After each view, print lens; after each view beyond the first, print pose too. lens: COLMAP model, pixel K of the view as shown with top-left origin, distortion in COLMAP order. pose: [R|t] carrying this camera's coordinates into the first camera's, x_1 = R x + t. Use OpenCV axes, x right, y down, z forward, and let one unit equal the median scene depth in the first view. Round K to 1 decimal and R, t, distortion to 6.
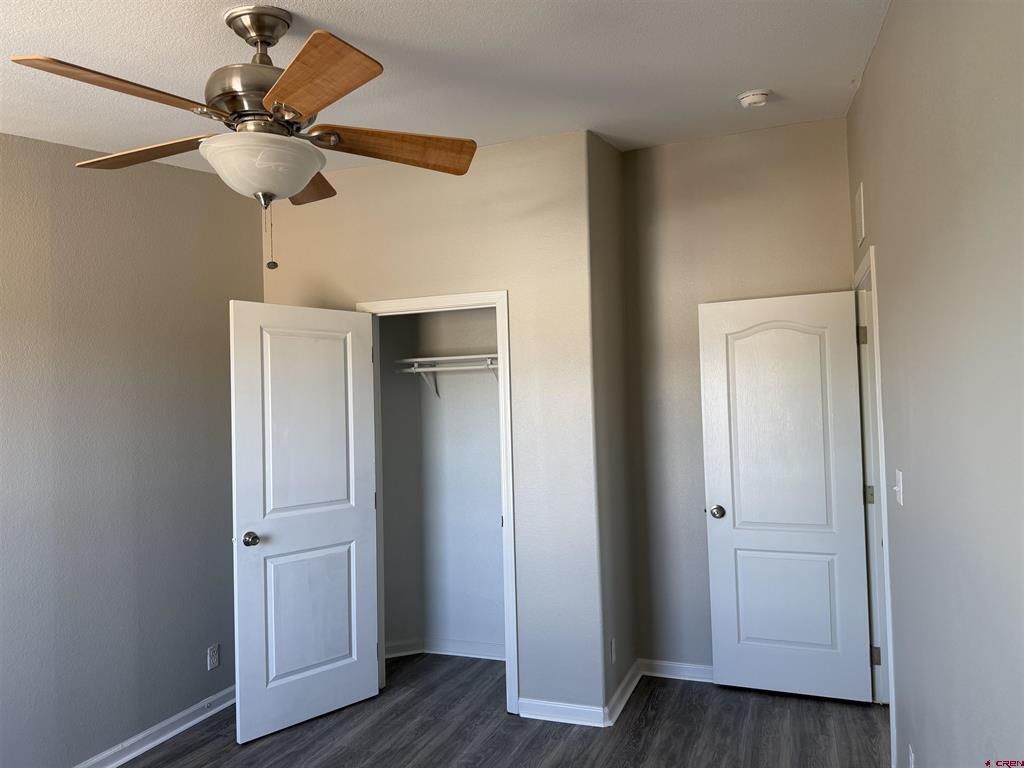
lens RADIAL K [[722.2, 0, 505.5], [0, 722.2, 392.4], [0, 0, 1]] dist [0.075111, -0.092731]
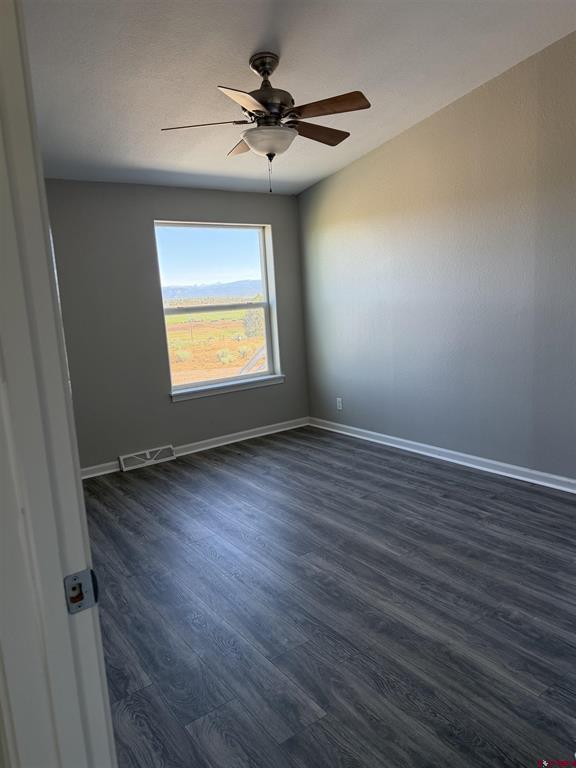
lens RADIAL K [[541.6, 0, 288.0], [0, 541.6, 384.0], [0, 0, 1]] dist [0.075111, -0.092731]
pose [[-0.528443, 0.192557, -0.826843, 0.615364], [0.089945, 0.981155, 0.171009, 0.072697], [0.844190, 0.015998, -0.535805, 1.125769]]
